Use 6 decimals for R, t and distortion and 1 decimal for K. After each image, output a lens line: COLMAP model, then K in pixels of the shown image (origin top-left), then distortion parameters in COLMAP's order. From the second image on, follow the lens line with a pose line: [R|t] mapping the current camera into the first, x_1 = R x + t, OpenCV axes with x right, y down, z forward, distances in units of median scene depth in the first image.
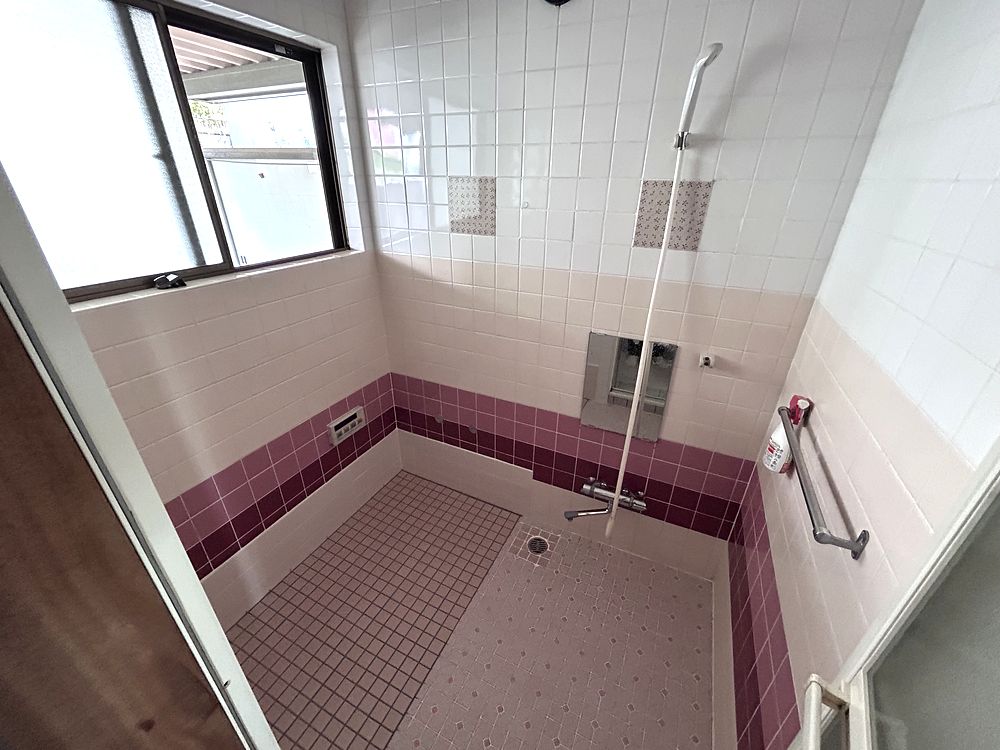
lens RADIAL K [[400.6, 0, 500.7], [0, 400.6, 374.4], [0, 0, 1]] dist [0.001969, -0.000164]
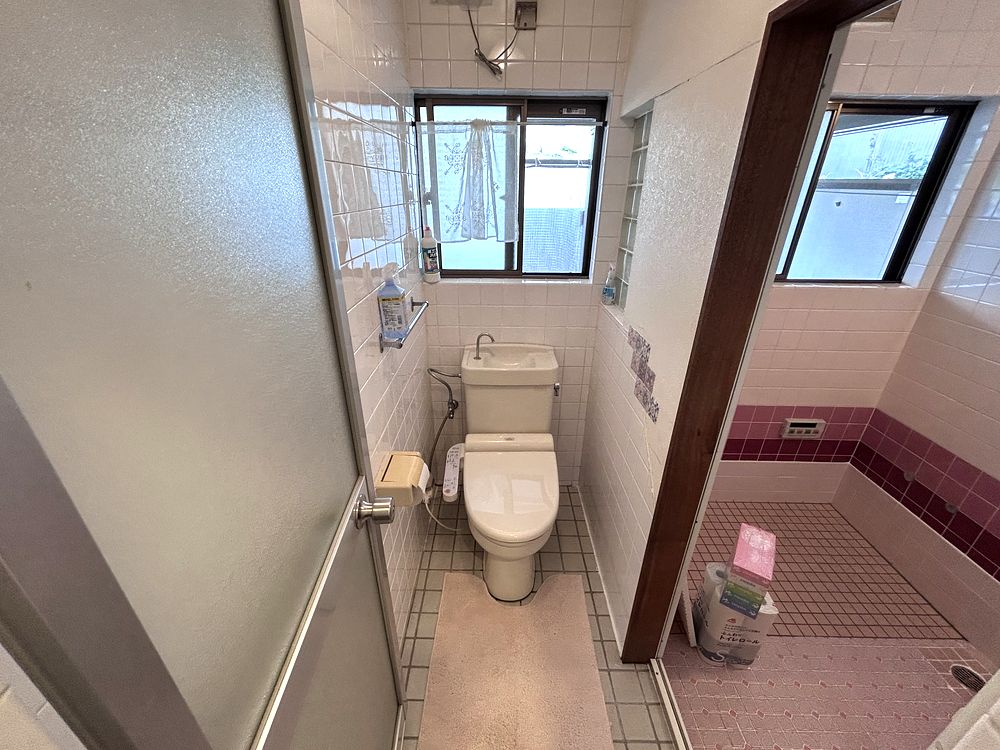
lens RADIAL K [[400.6, 0, 500.1], [0, 400.6, 377.2], [0, 0, 1]] dist [0.001969, -0.000164]
pose [[0.422805, 0.378938, -0.823190, 0.130084], [-0.402136, 0.892496, 0.204298, 0.106994], [0.812110, 0.244656, 0.529736, -0.322035]]
